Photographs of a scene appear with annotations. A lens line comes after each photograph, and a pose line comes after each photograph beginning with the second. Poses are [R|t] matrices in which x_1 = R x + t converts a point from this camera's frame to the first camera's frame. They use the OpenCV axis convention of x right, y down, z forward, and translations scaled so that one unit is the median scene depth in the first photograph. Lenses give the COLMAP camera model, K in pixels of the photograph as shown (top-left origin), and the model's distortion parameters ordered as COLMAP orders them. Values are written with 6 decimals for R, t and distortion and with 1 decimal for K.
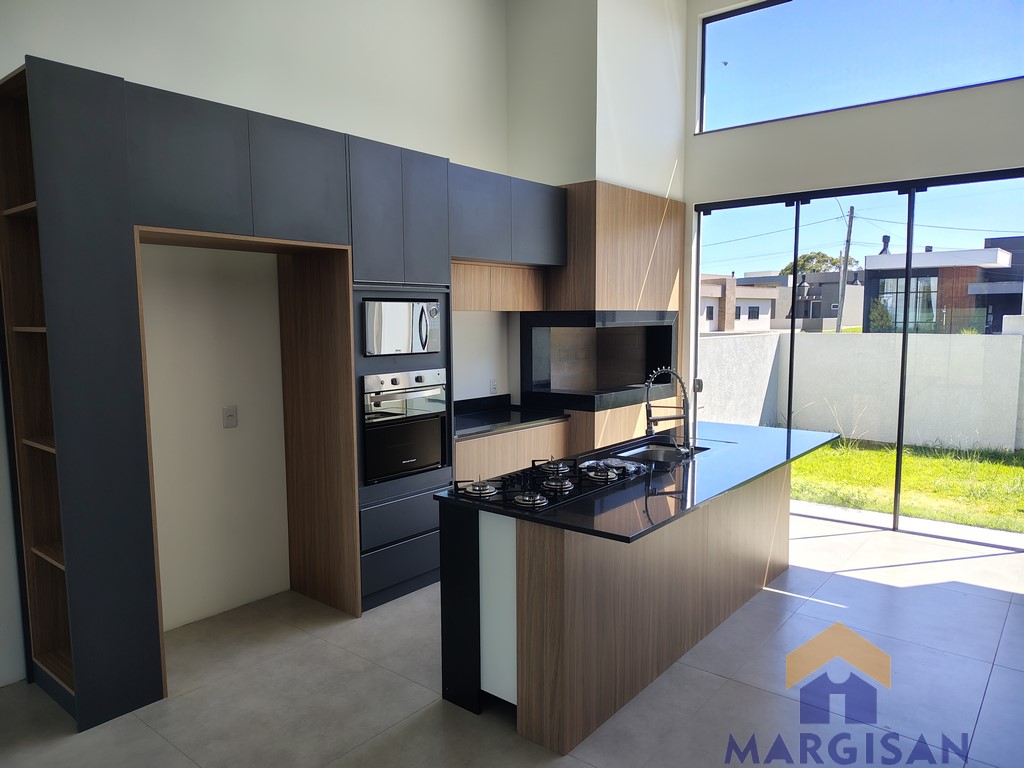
lens RADIAL K [[703.0, 0, 515.6], [0, 703.0, 393.5], [0, 0, 1]] dist [0.004341, -0.003898]
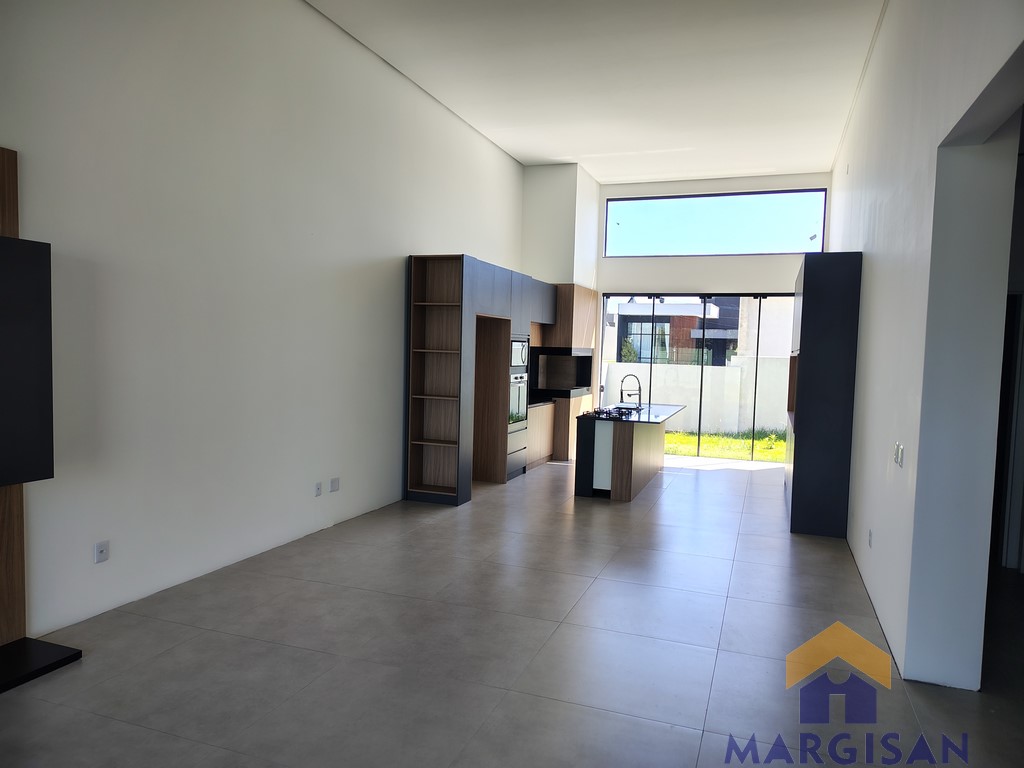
lens RADIAL K [[703.0, 0, 510.3], [0, 703.0, 392.4], [0, 0, 1]] dist [0.004341, -0.003898]
pose [[0.944558, 0.012484, 0.328108, -0.602659], [0.000810, 0.999185, -0.040351, 0.077220], [-0.328344, 0.038380, 0.943778, -0.708088]]
